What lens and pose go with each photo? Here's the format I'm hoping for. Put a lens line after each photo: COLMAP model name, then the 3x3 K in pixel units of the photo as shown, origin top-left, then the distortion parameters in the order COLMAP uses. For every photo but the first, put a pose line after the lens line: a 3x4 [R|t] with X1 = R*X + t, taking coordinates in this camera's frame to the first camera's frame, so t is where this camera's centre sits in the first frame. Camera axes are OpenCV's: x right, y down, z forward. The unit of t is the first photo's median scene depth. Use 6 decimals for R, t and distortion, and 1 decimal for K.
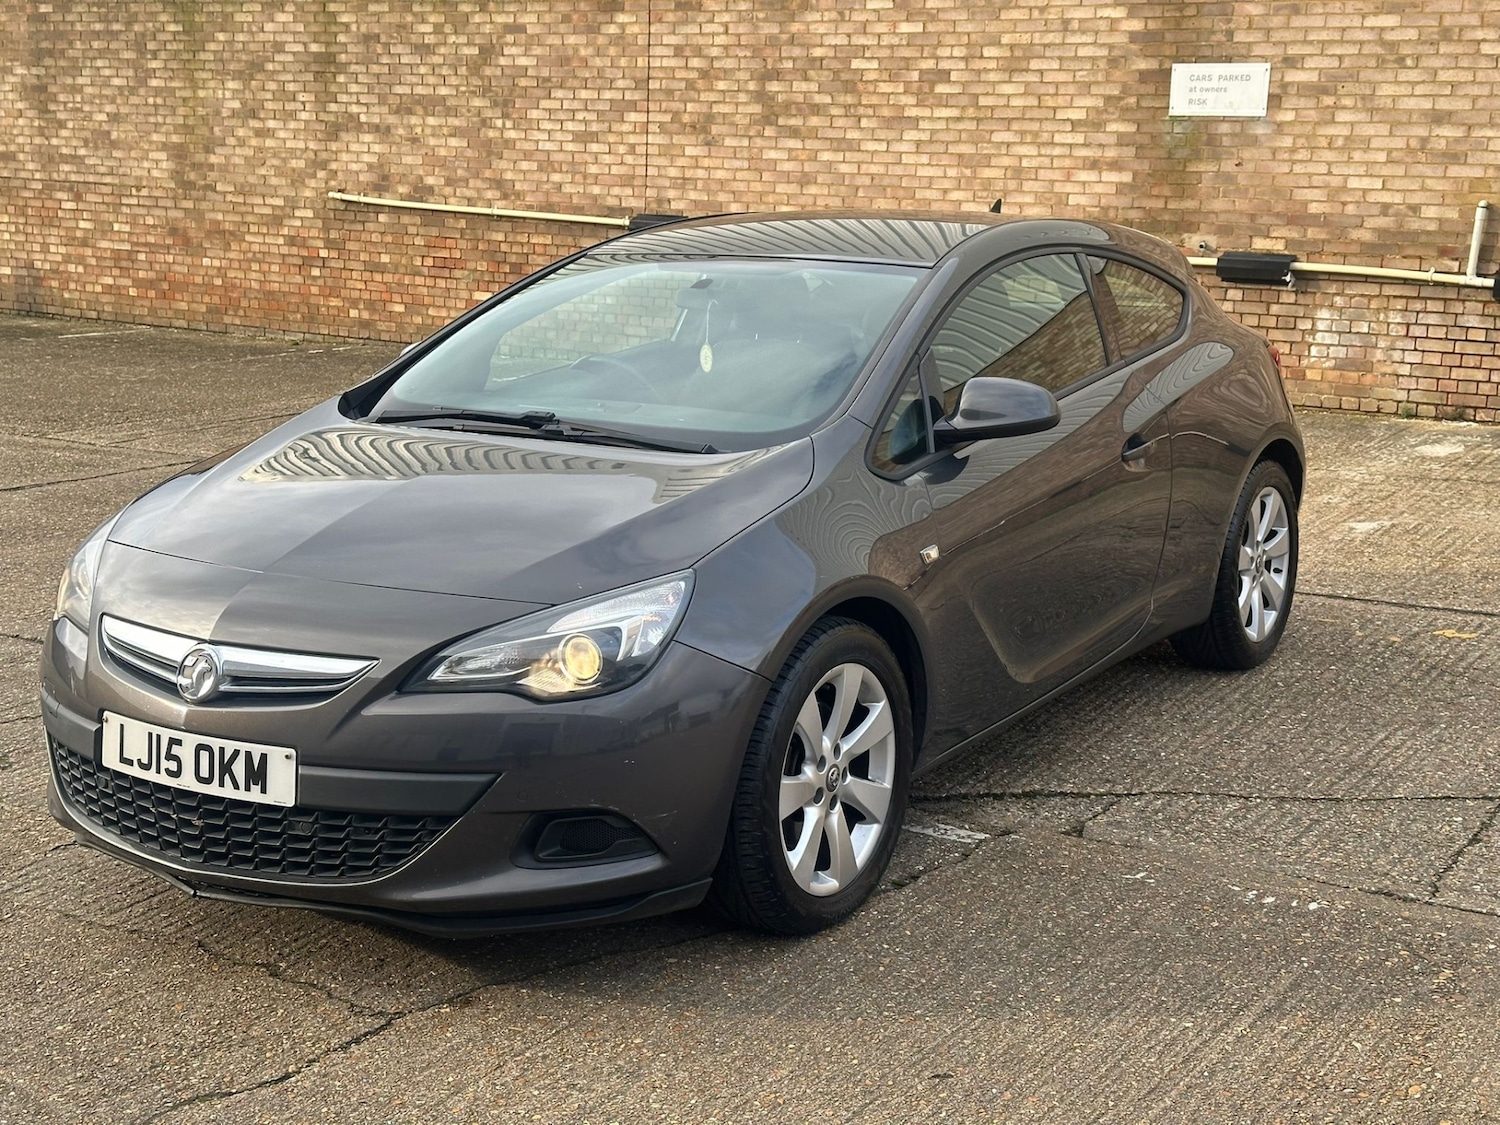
lens RADIAL K [[2078.5, 0, 755.4], [0, 2078.5, 569.6], [0, 0, 1]] dist [0.115967, 0.000000]
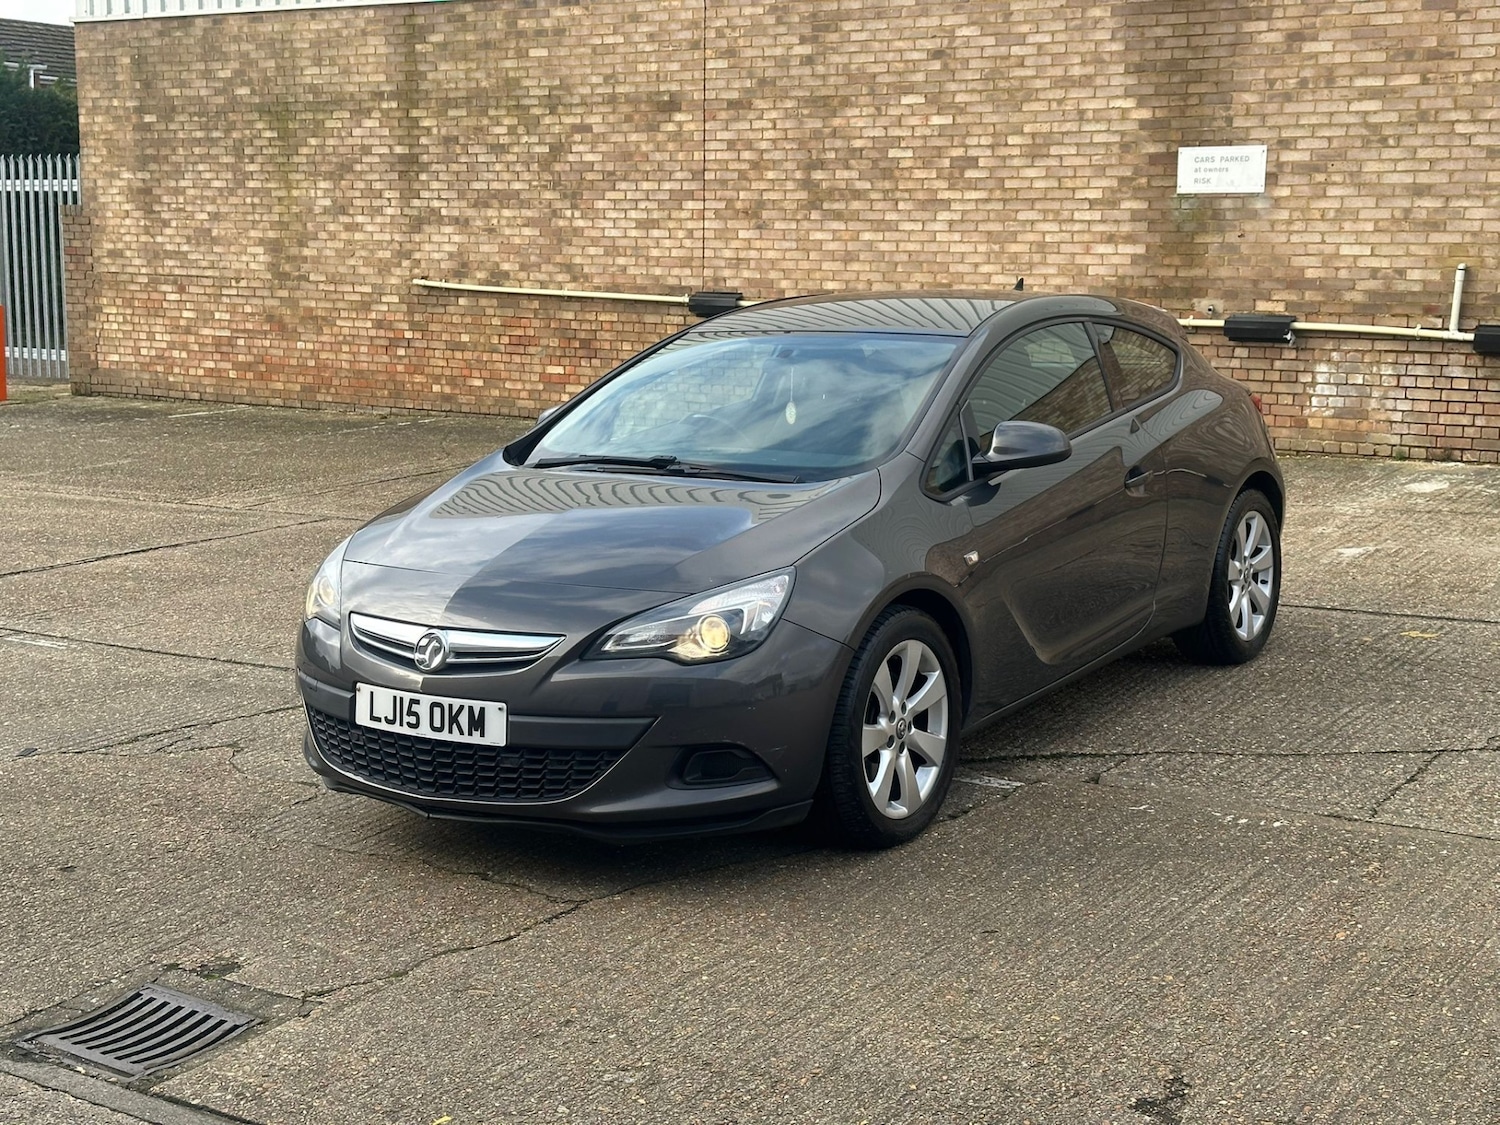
lens RADIAL K [[2078.5, 0, 738.3], [0, 2078.5, 560.5], [0, 0, 1]] dist [0.115967, 0.000000]
pose [[0.999446, -0.020533, -0.026191, -0.010488], [0.019555, 0.999122, -0.037056, 0.015202], [0.026929, 0.036523, 0.998970, -0.114165]]
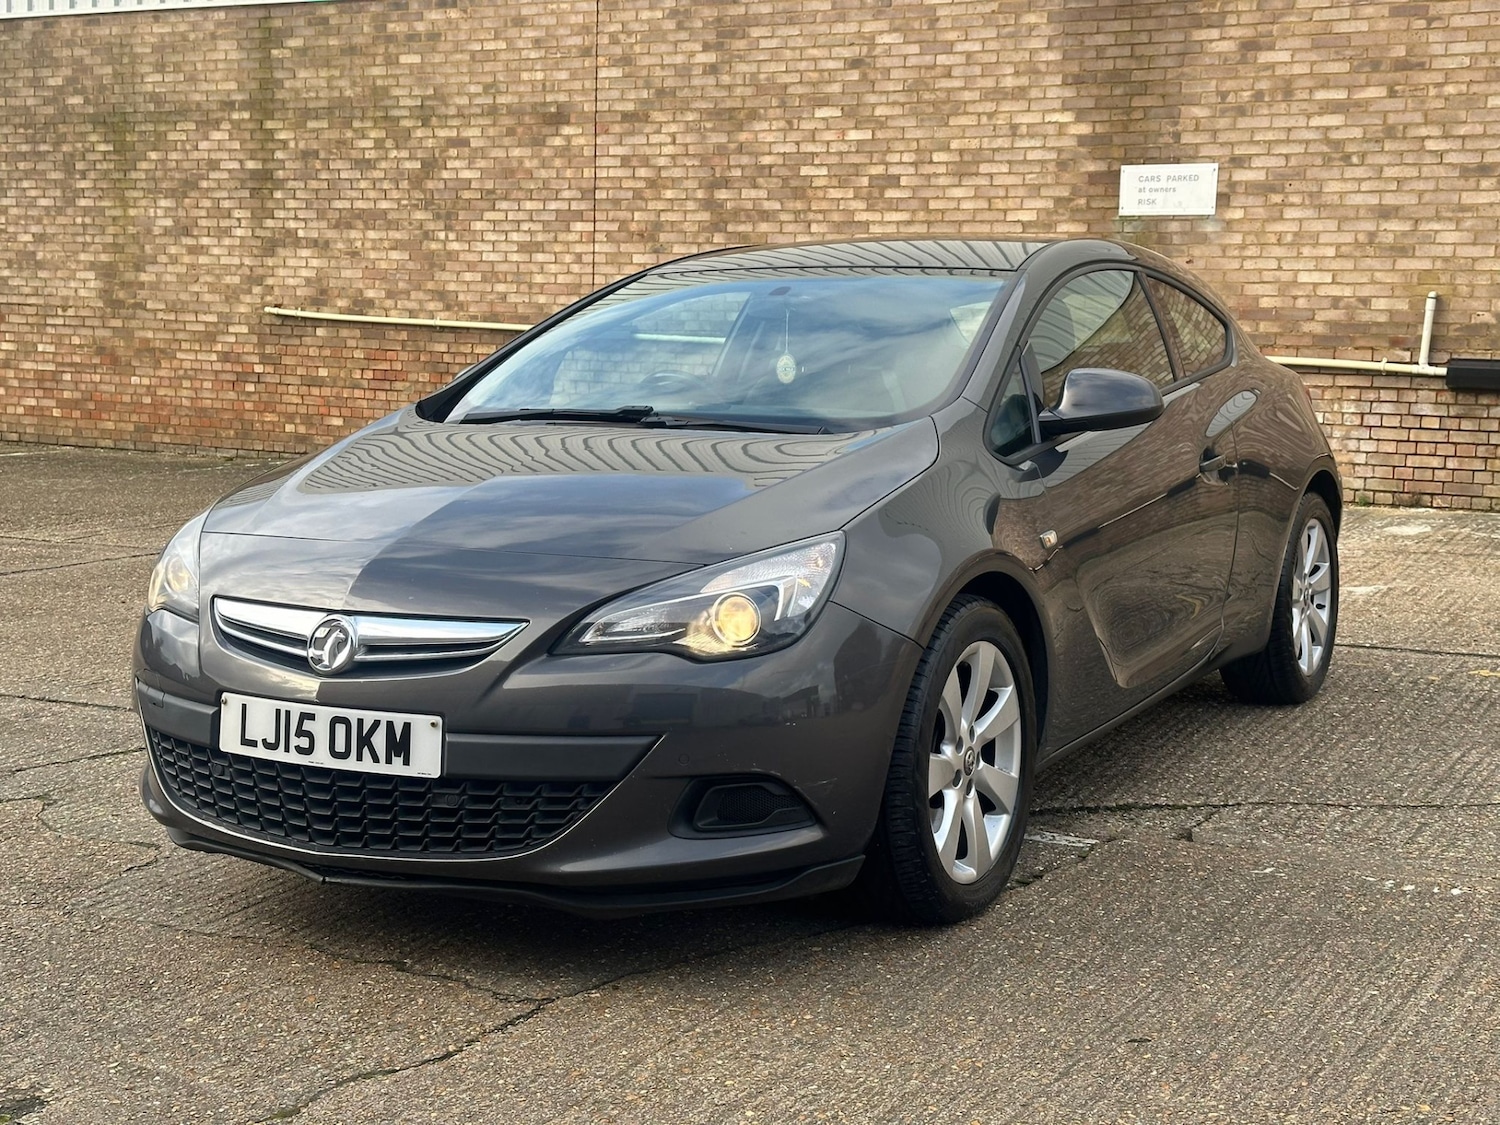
lens RADIAL K [[2078.5, 0, 752.9], [0, 2078.5, 569.7], [0, 0, 1]] dist [0.115967, 0.000000]
pose [[0.998292, -0.011808, 0.057209, -0.043230], [0.016100, 0.997041, -0.075160, 0.030425], [-0.056152, 0.075953, 0.995529, 0.013475]]
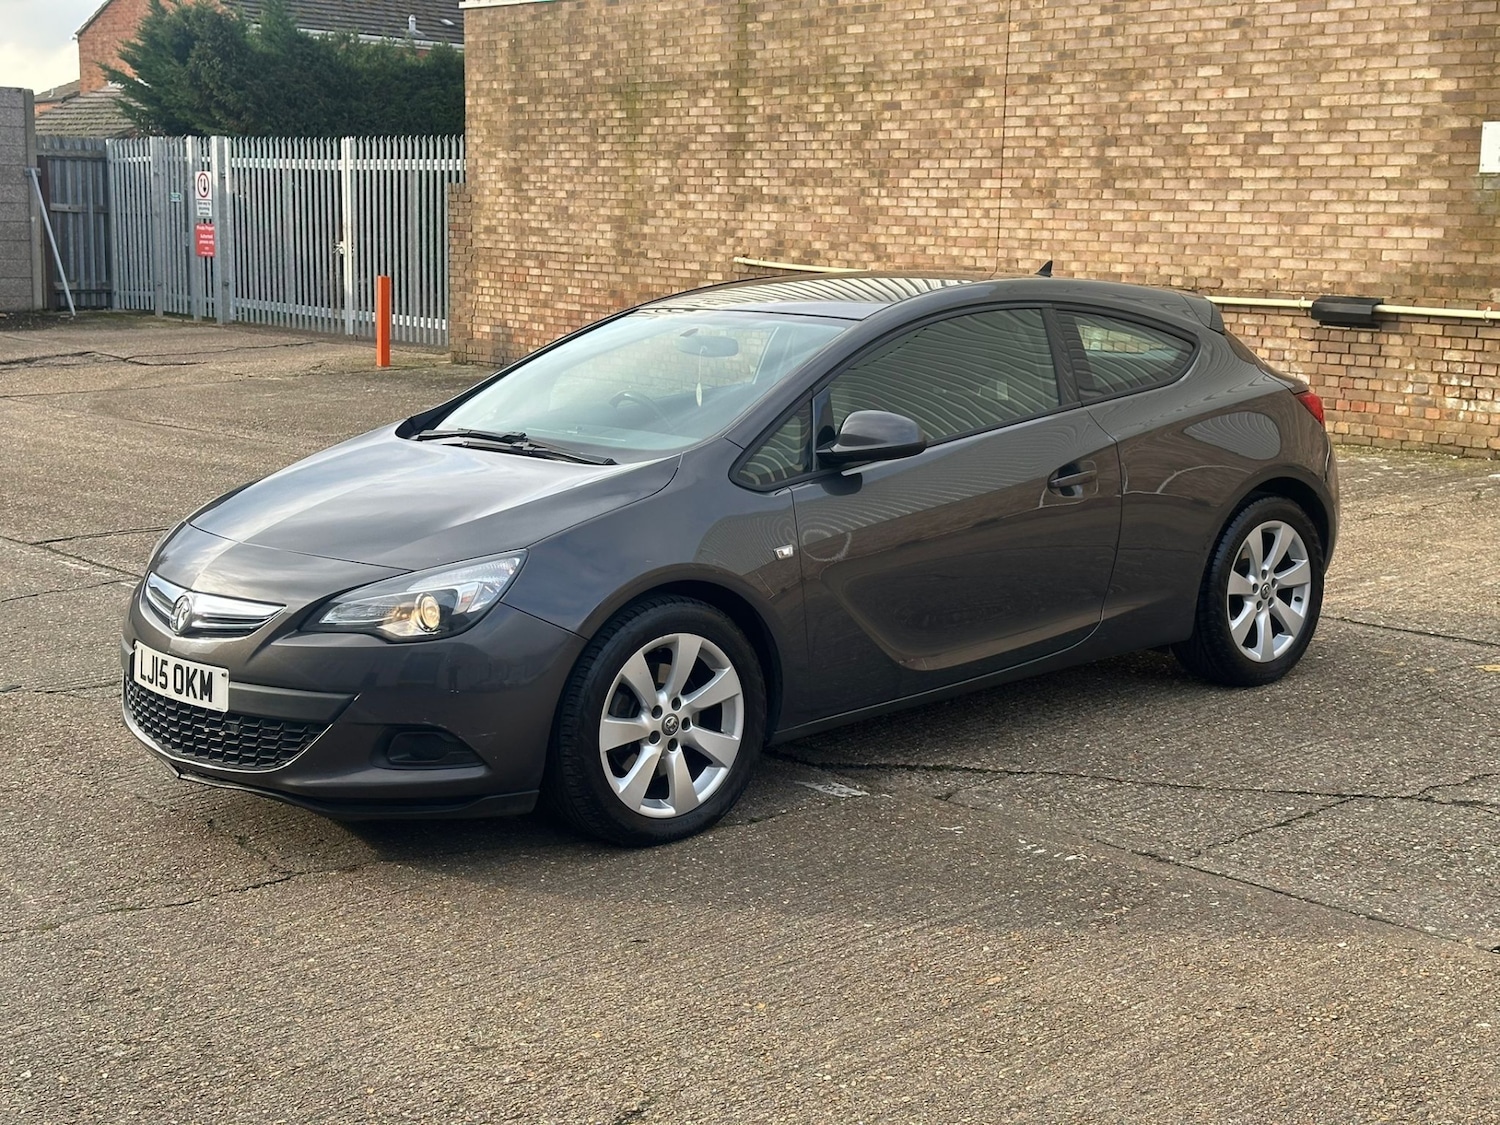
lens RADIAL K [[2078.5, 0, 748.2], [0, 2078.5, 562.9], [0, 0, 1]] dist [0.115967, 0.000000]
pose [[0.960656, 0.033227, -0.275747, 0.156095], [-0.041684, 0.998821, -0.024864, 0.011912], [0.274596, 0.035380, 0.960909, -0.070647]]
